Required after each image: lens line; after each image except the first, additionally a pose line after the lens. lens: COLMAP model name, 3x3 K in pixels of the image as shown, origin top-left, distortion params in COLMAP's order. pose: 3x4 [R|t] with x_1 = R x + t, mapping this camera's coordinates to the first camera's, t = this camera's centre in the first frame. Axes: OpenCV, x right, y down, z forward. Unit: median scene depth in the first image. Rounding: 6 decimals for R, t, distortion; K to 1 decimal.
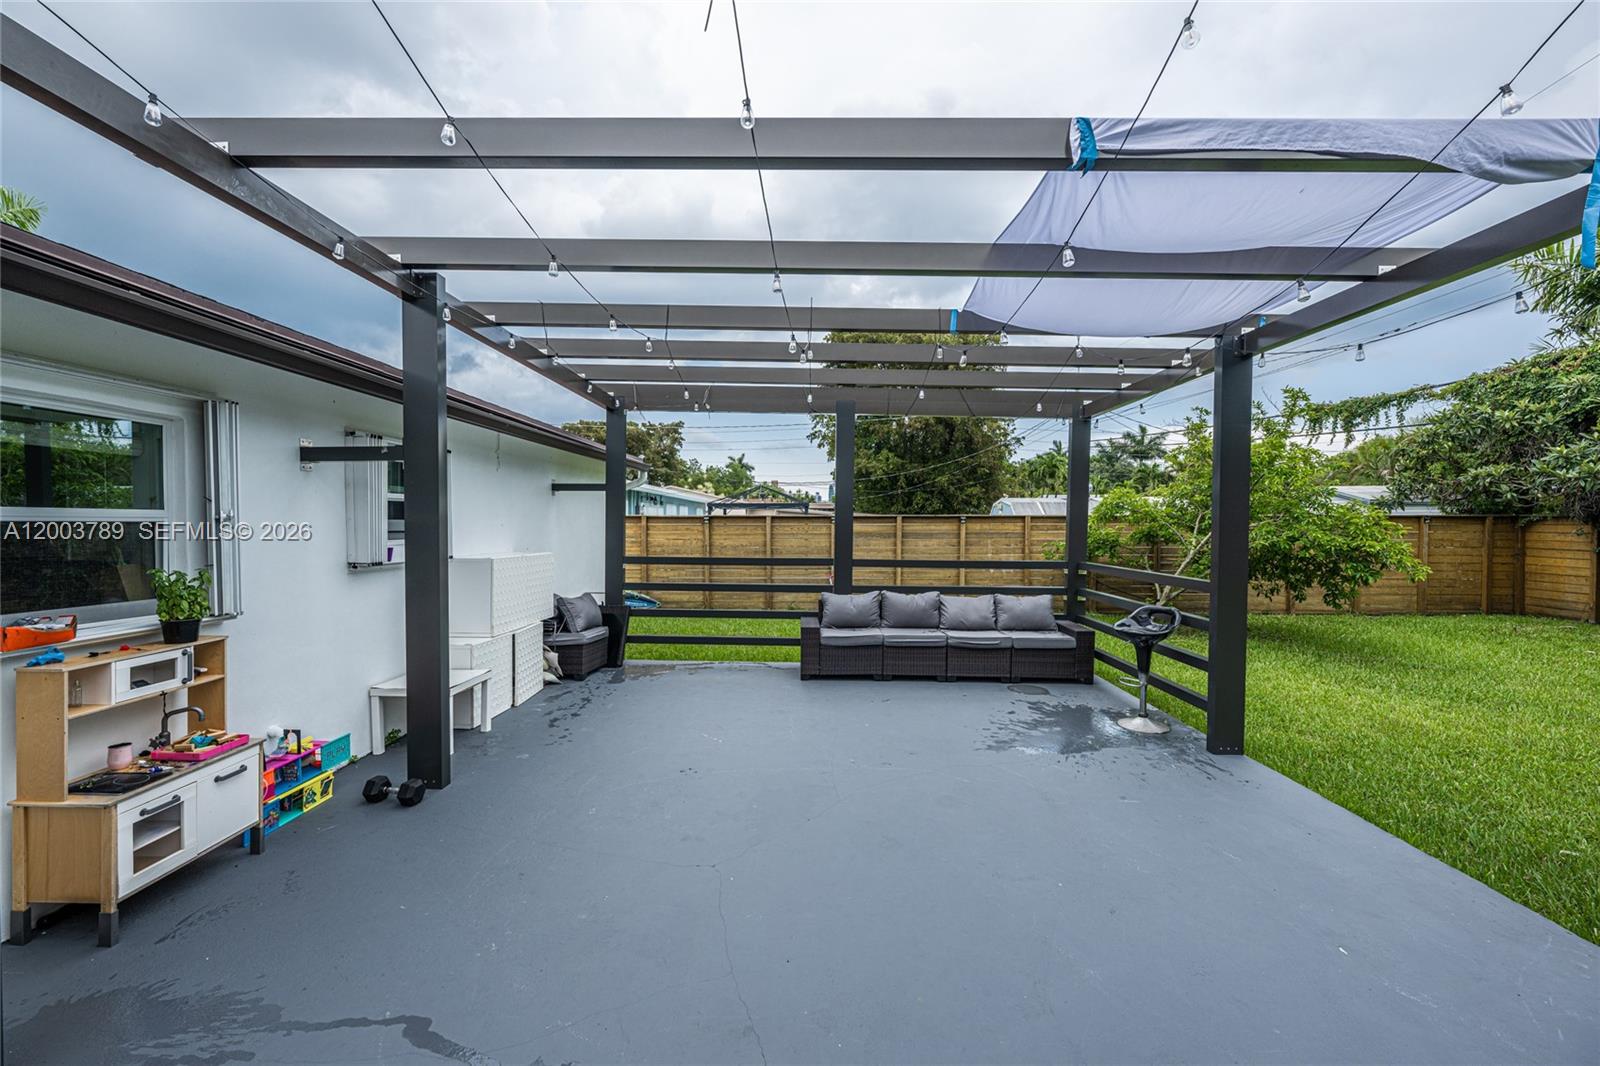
lens RADIAL K [[634.2, 0, 800.0], [0, 634.2, 533.0], [0, 0, 1]] dist [0.012133, -0.000091]
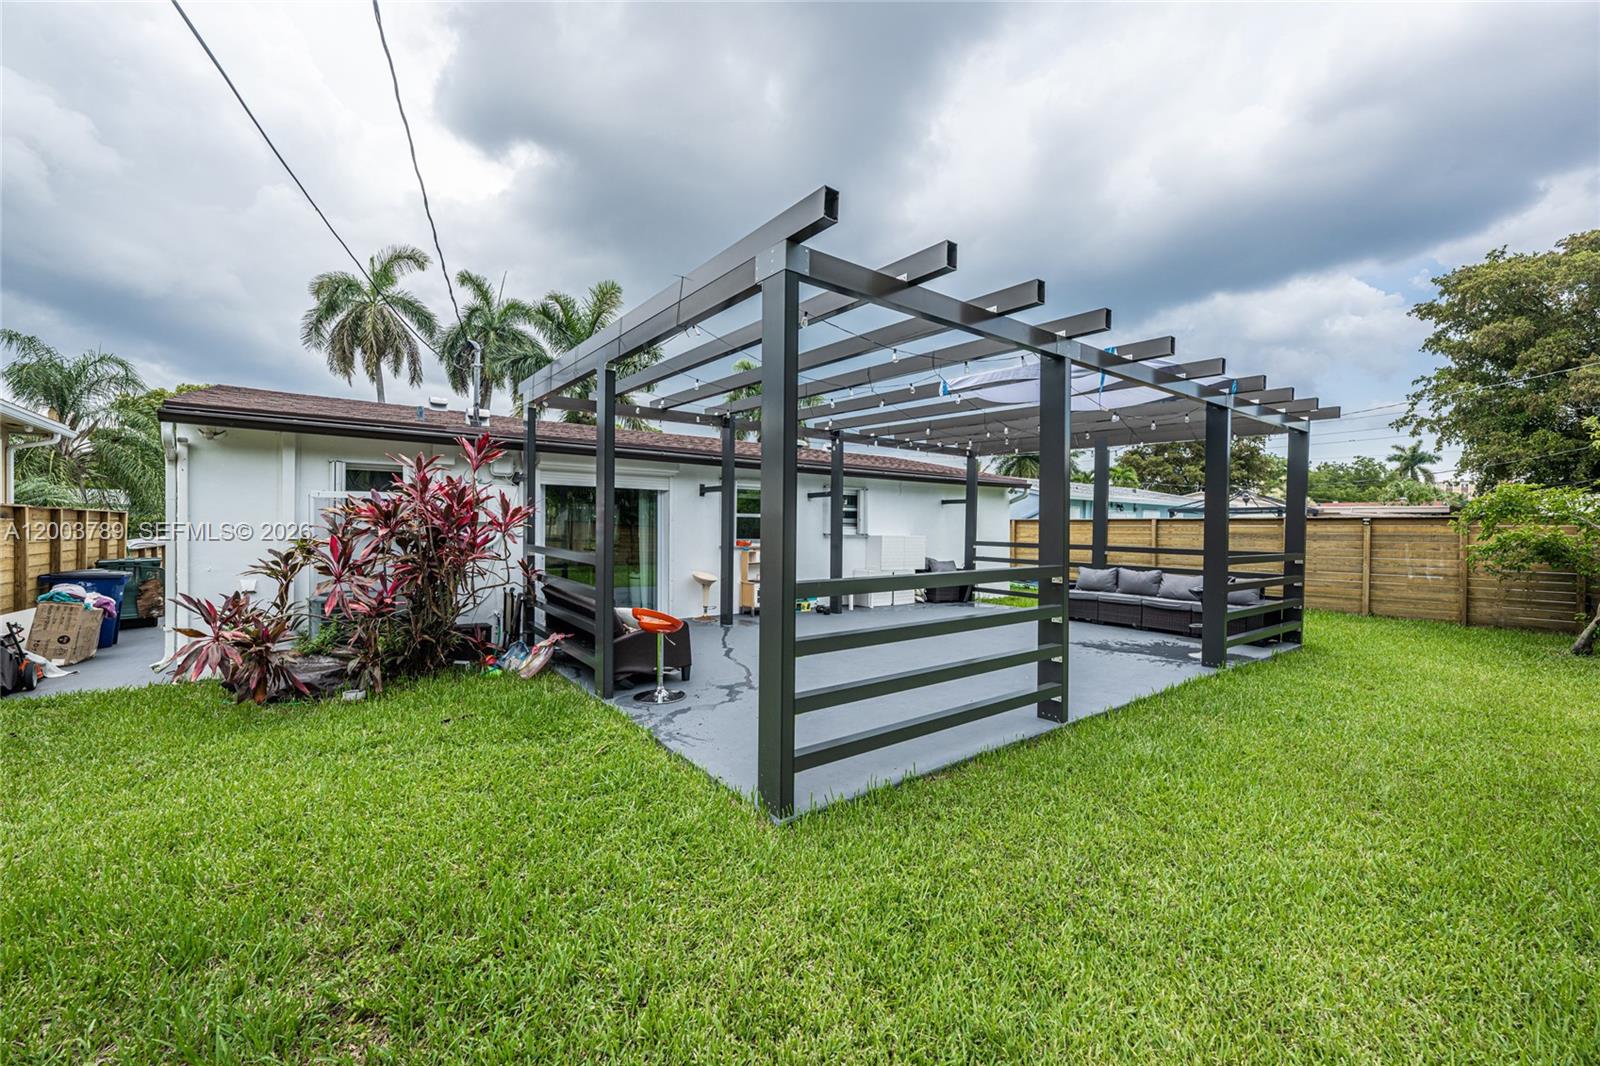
lens RADIAL K [[608.9, 0, 800.0], [0, 608.9, 533.0], [0, 0, 1]] dist [-0.028444, -0.000049]
pose [[0.614325, 0.007941, -0.789013, 0.814486], [-0.022034, 0.999732, -0.007094, 0.041381], [0.788746, 0.021744, 0.614335, -0.430744]]
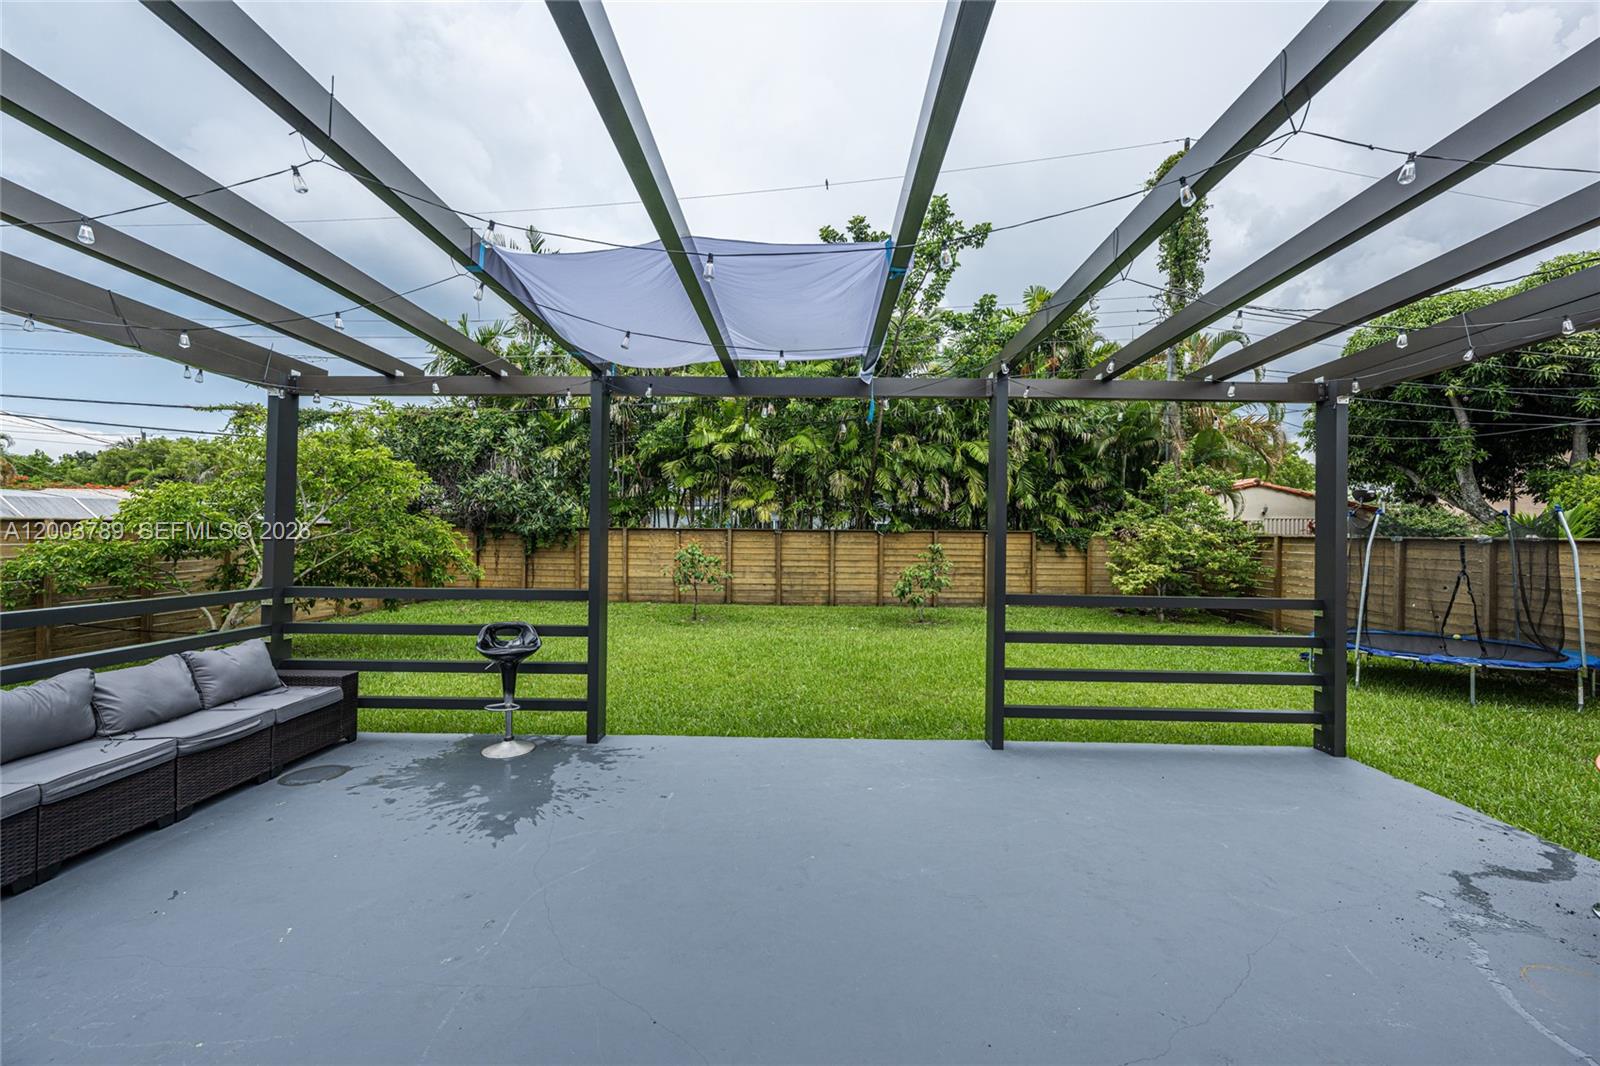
lens RADIAL K [[634.2, 0, 800.0], [0, 634.2, 533.0], [0, 0, 1]] dist [0.012133, -0.000091]
pose [[0.008980, -0.001734, 0.999958, -0.322015], [0.008813, 0.999960, 0.001655, -0.014071], [-0.999921, 0.008798, 0.008995, 0.444227]]
